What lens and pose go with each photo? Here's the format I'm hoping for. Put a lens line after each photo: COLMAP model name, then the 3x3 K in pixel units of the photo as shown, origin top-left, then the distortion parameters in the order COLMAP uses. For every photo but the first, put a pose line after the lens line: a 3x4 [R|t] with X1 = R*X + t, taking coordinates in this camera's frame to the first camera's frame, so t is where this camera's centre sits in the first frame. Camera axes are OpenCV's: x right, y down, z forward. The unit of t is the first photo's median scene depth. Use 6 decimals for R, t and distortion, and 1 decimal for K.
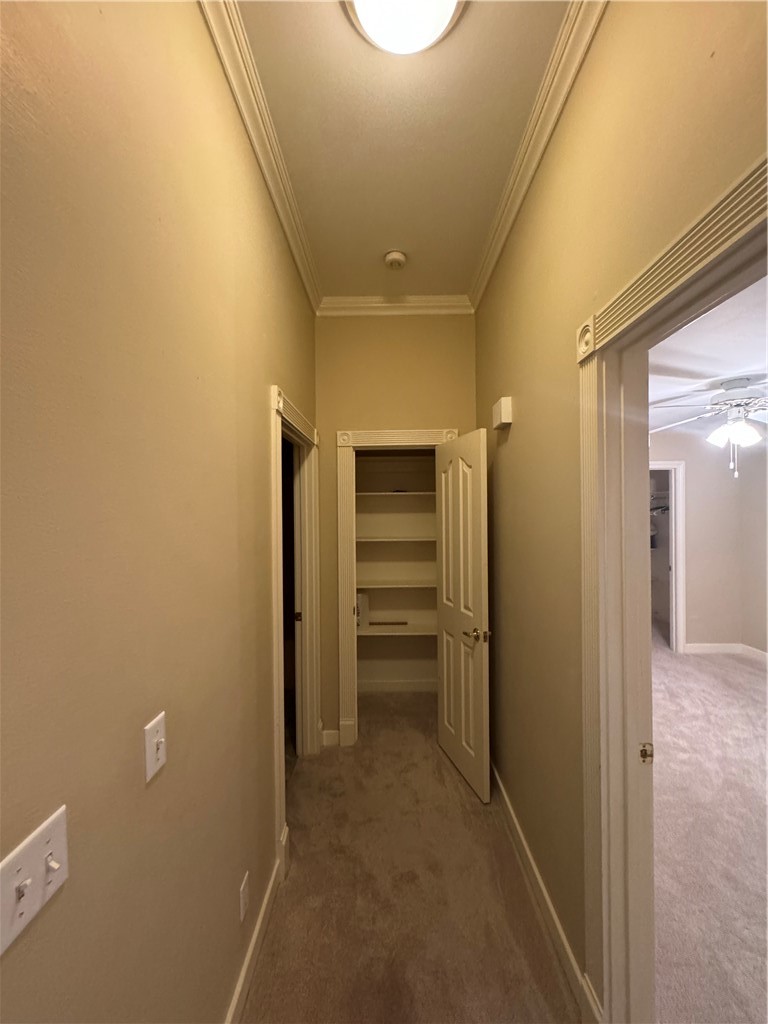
lens RADIAL K [[408.8, 0, 389.1], [0, 408.8, 509.0], [0, 0, 1]] dist [-0.002770, 0.000492]
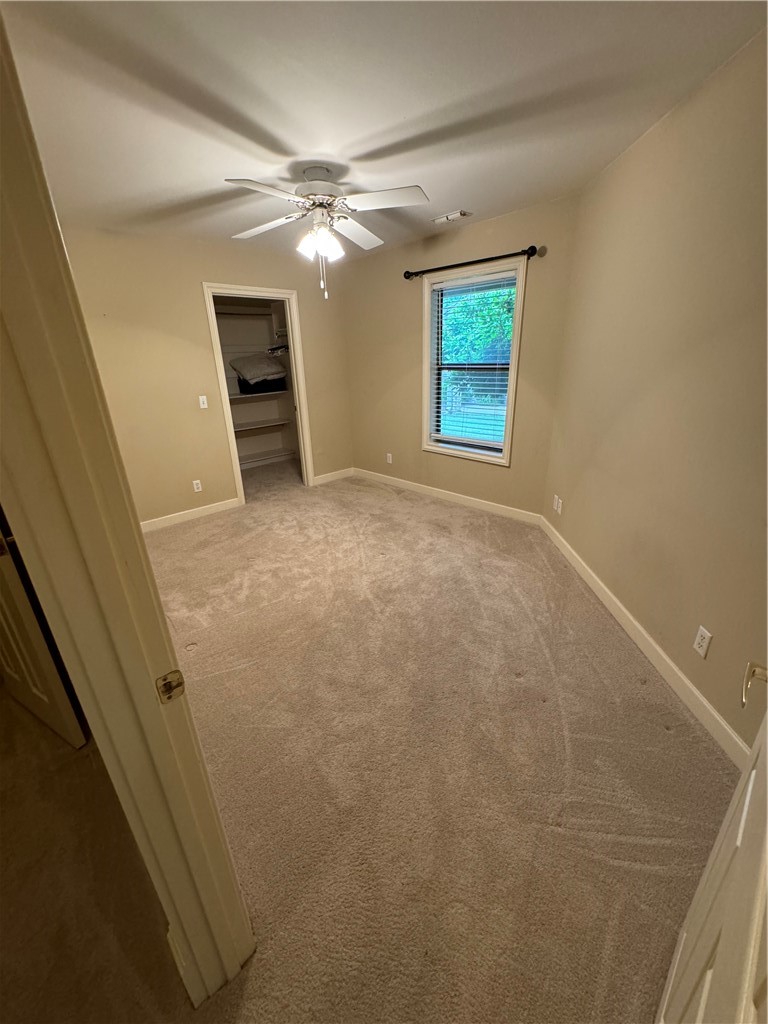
lens RADIAL K [[408.8, 0, 382.0], [0, 408.8, 510.8], [0, 0, 1]] dist [-0.002770, 0.000492]
pose [[0.724552, -0.266006, 0.635819, 0.196858], [0.031084, 0.934192, 0.355413, 0.041985], [-0.688519, -0.237751, 0.685139, 0.141958]]
